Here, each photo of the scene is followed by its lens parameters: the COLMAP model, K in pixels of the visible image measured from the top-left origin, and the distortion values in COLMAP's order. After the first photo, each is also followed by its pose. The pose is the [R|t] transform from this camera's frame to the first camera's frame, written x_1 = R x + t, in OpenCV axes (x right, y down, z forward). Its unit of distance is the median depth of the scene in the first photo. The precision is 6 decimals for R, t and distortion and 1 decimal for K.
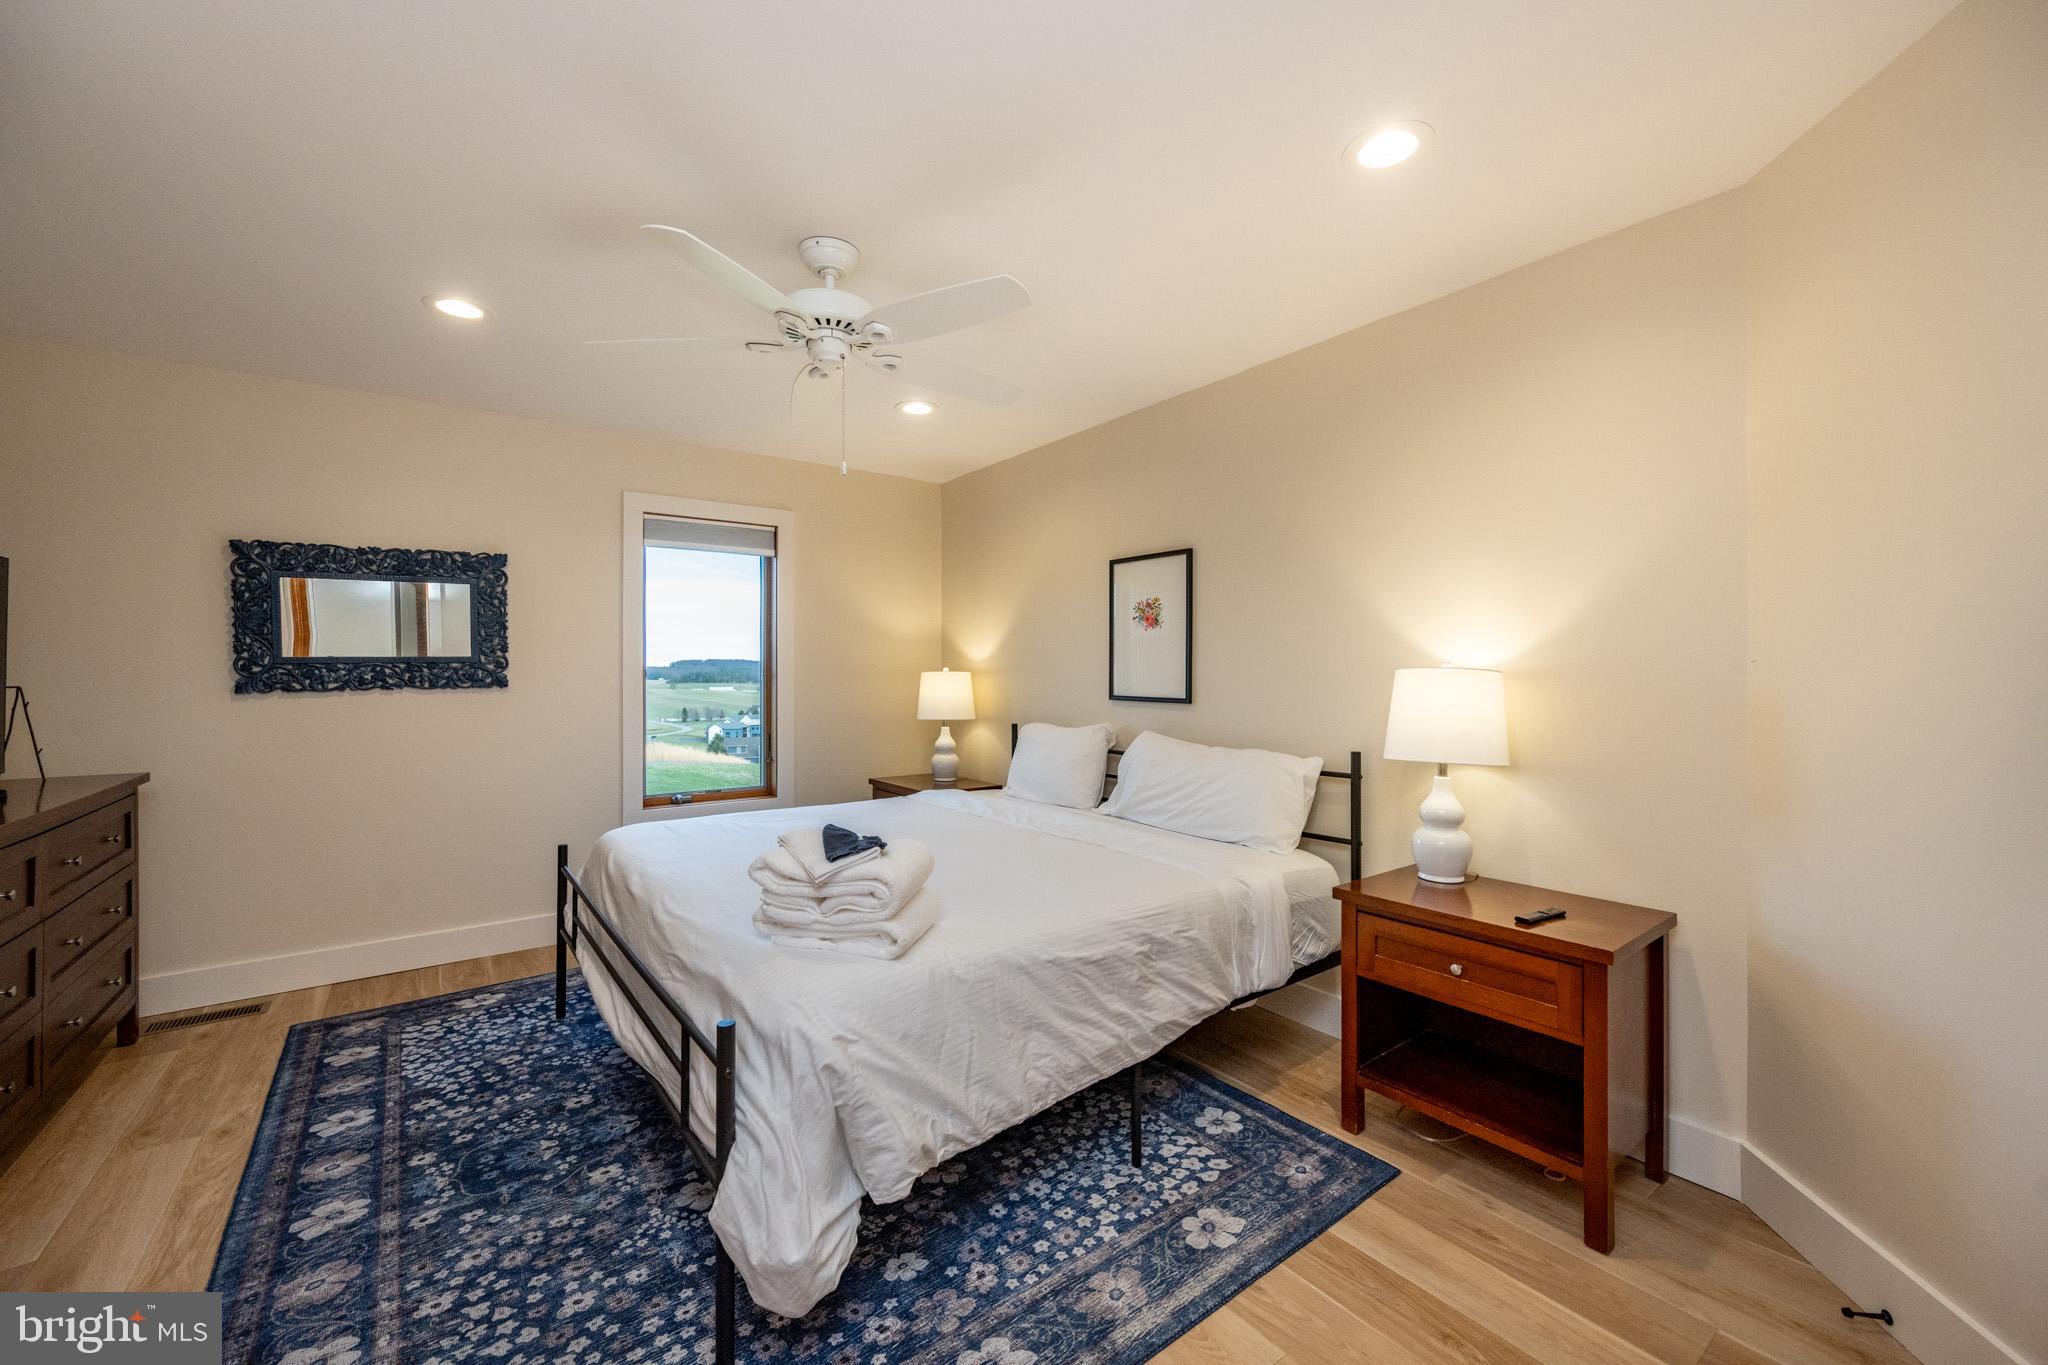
lens RADIAL K [[813.9, 0, 1023.5], [0, 813.9, 680.1], [0, 0, 1]] dist [-0.002003, 0.000179]
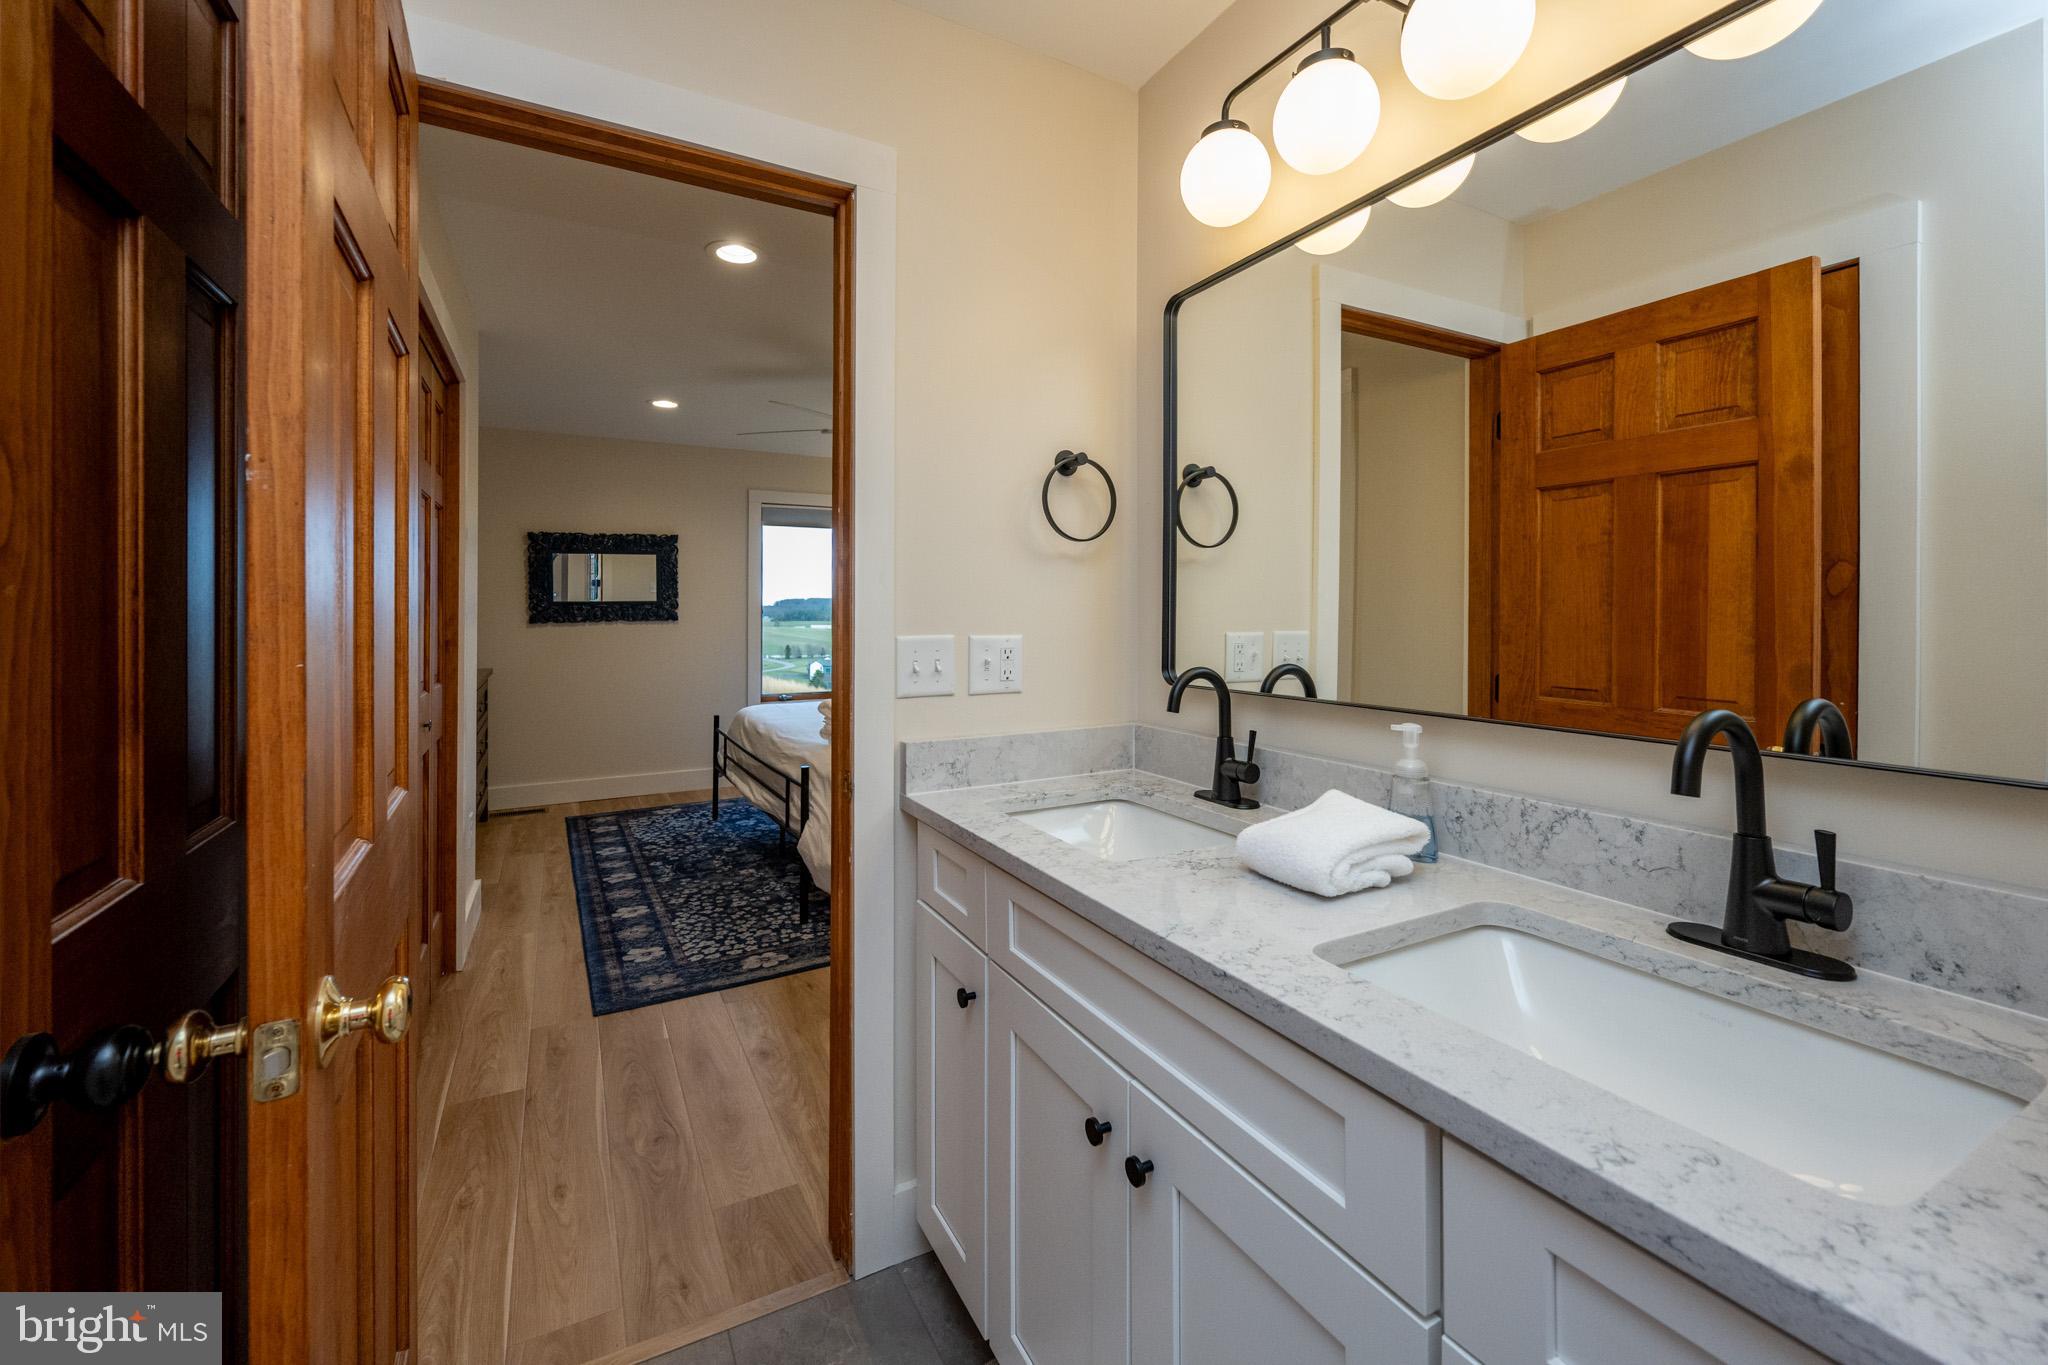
lens RADIAL K [[813.9, 0, 1030.1], [0, 813.9, 612.5], [0, 0, 1]] dist [-0.002003, 0.000179]
pose [[0.994463, -0.002530, -0.105057, 0.234804], [0.001793, 0.999973, -0.007106, 0.007019], [0.105072, 0.006878, 0.994441, -0.561274]]
